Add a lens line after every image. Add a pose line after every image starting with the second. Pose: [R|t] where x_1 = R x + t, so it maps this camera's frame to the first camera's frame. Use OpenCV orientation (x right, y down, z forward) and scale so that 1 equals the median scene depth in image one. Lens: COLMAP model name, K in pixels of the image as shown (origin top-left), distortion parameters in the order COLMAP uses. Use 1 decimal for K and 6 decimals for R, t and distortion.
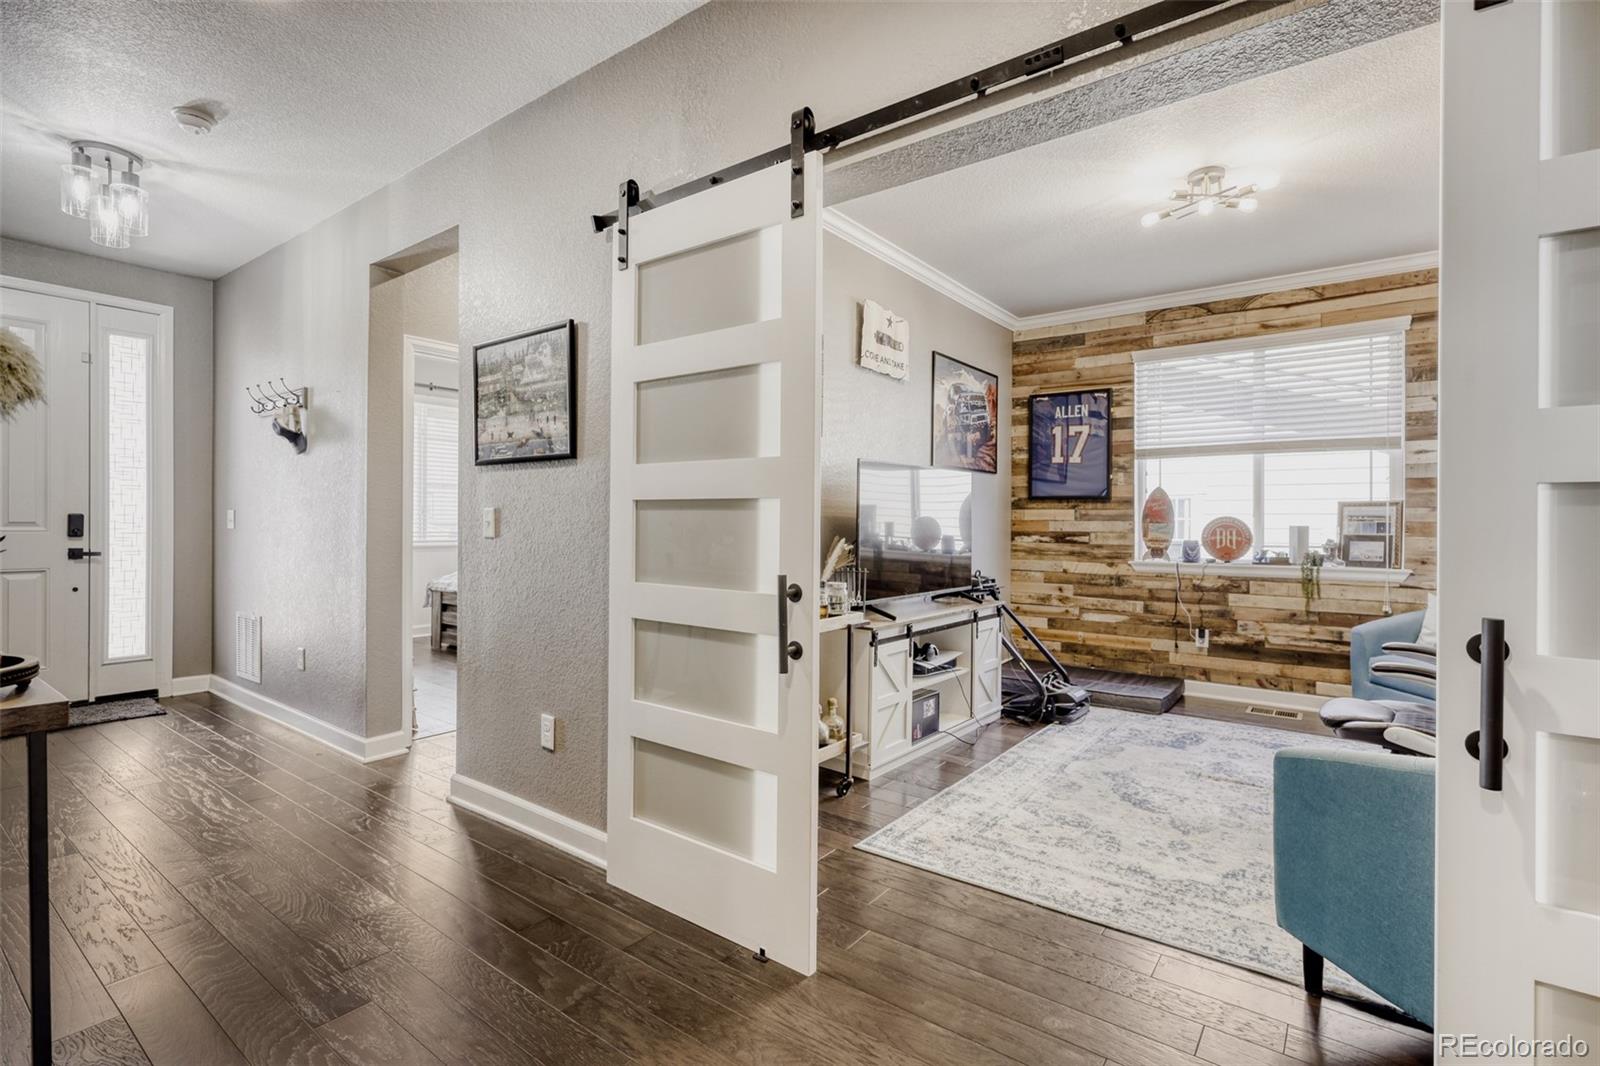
lens RADIAL K [[743.7, 0, 797.3], [0, 743.7, 526.0], [0, 0, 1]] dist [-0.000451, 0.000093]
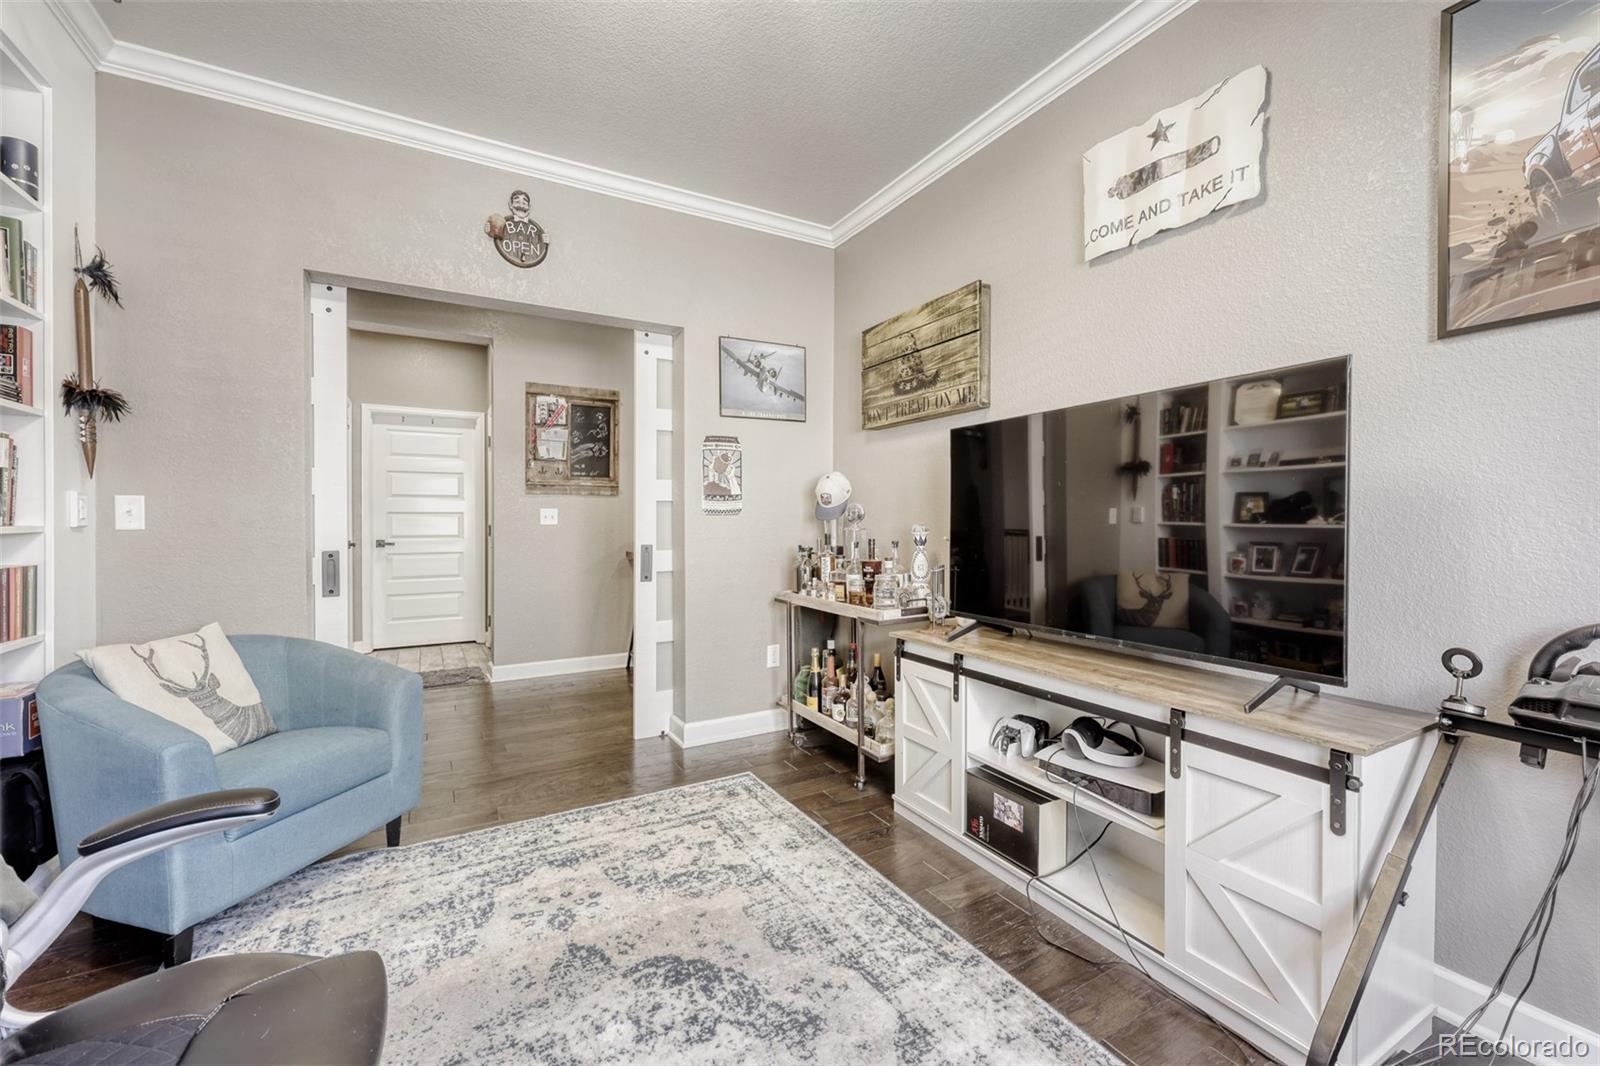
lens RADIAL K [[650.8, 0, 800.2], [0, 650.8, 530.2], [0, 0, 1]] dist [-0.002922, 0.000315]
pose [[-0.390450, 0.003666, -0.920617, 1.005398], [-0.006950, 0.999952, 0.006929, 0.016452], [0.920598, 0.009104, -0.390406, 1.440119]]
